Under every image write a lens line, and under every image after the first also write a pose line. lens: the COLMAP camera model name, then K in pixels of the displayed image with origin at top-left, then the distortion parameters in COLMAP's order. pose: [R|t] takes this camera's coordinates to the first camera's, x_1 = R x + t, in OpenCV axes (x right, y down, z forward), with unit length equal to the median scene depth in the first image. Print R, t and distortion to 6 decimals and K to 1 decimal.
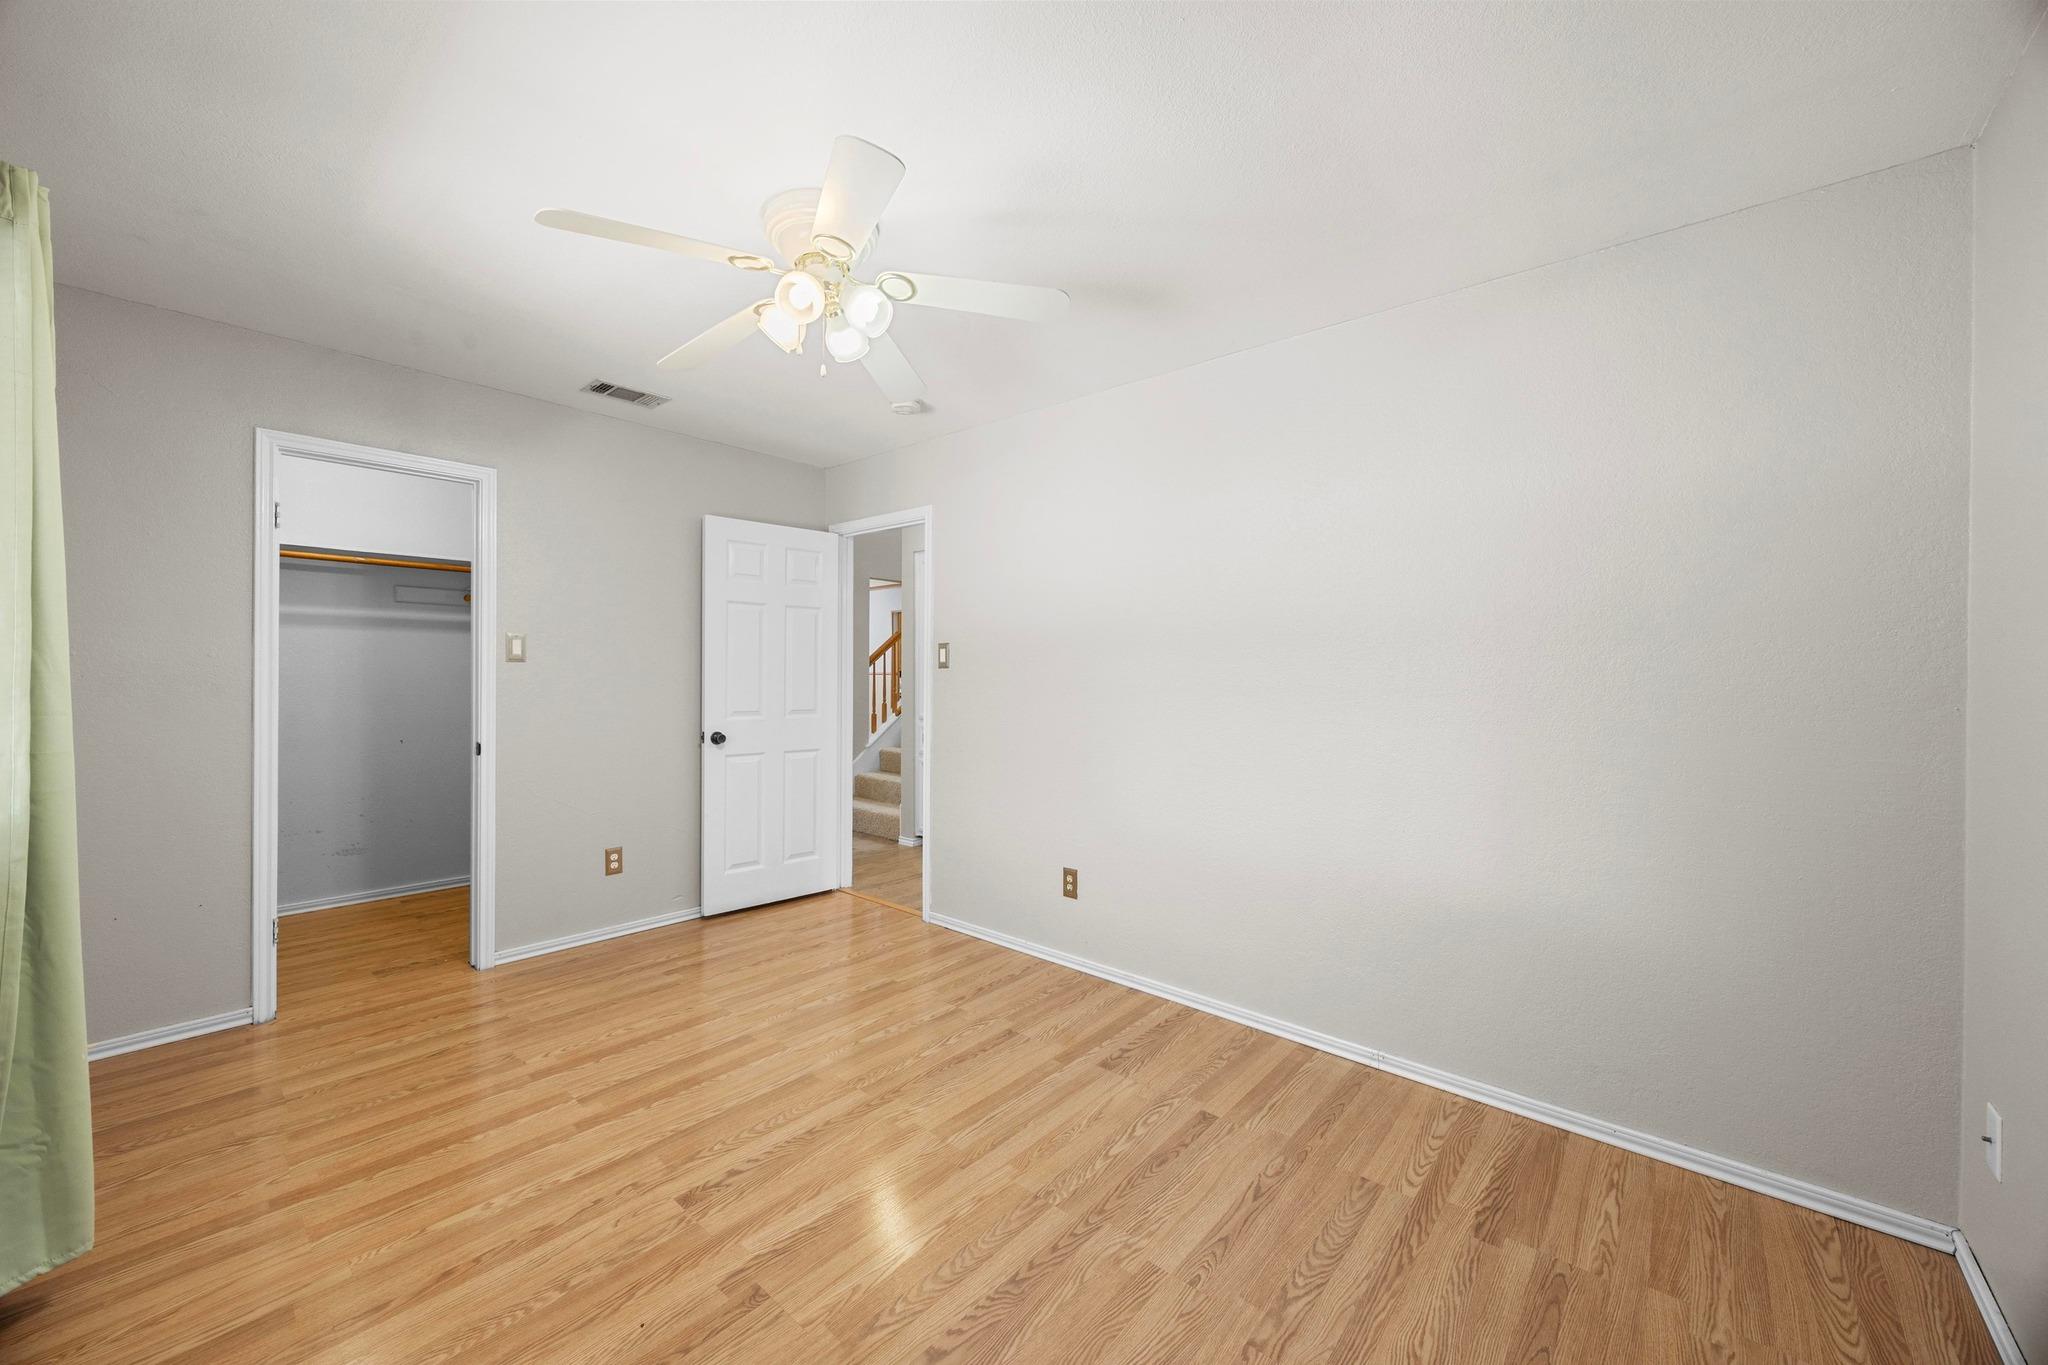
lens RADIAL K [[774.4, 0, 1015.6], [0, 774.4, 676.4], [0, 0, 1]] dist [-0.002581, -0.000258]
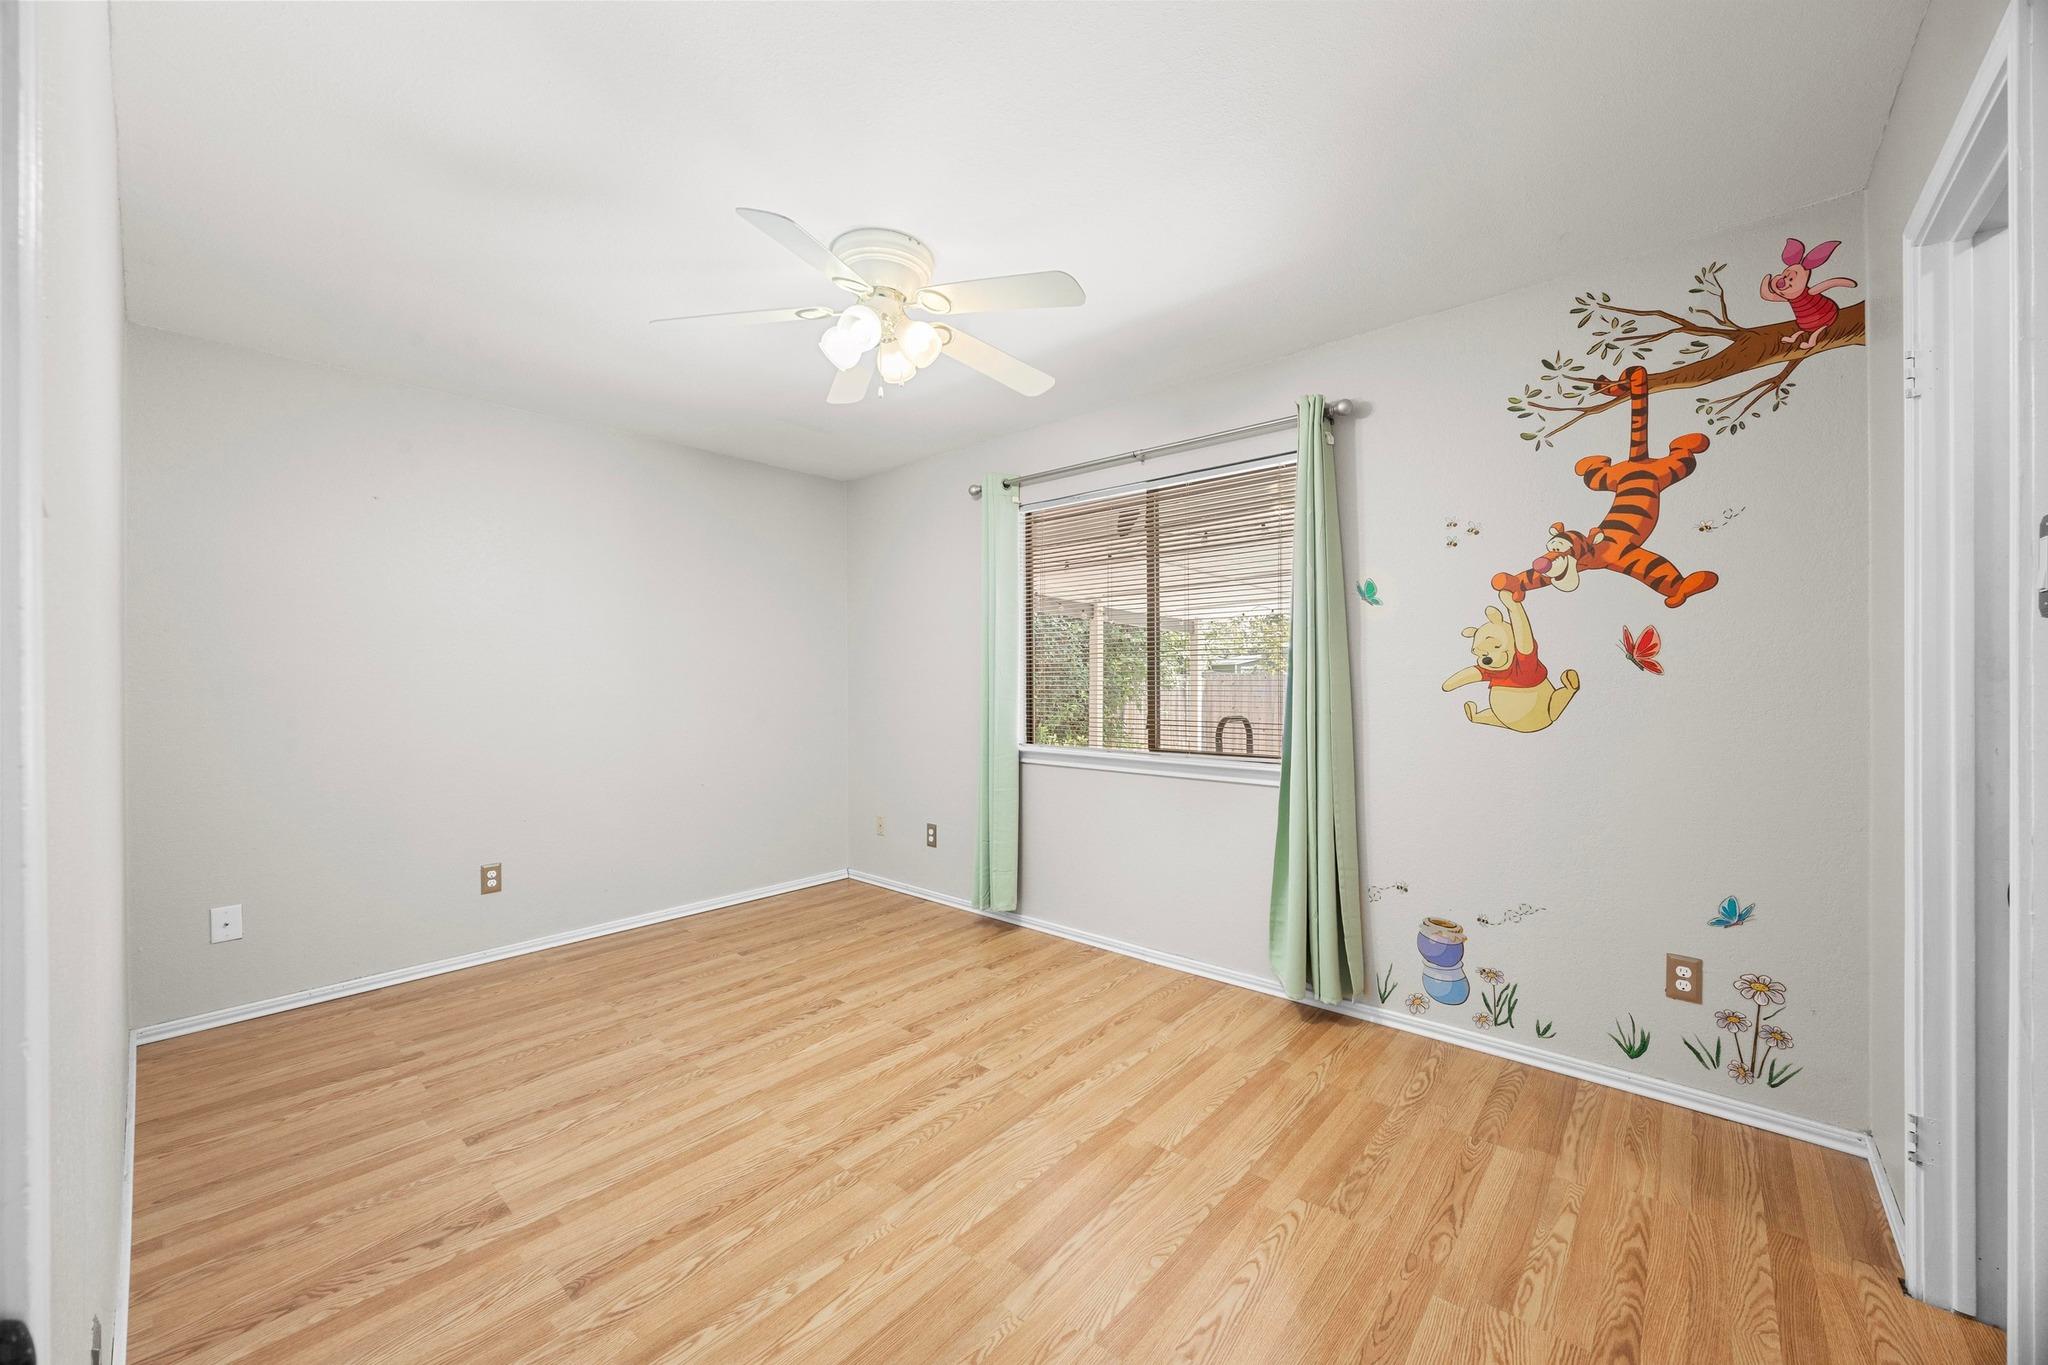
lens RADIAL K [[774.4, 0, 1015.6], [0, 774.4, 676.4], [0, 0, 1]] dist [-0.002581, -0.000258]
pose [[-0.999992, -0.003248, 0.002306, -0.416074], [-0.003239, 0.999988, 0.003694, 0.005084], [-0.002318, 0.003686, -0.999991, 1.975985]]
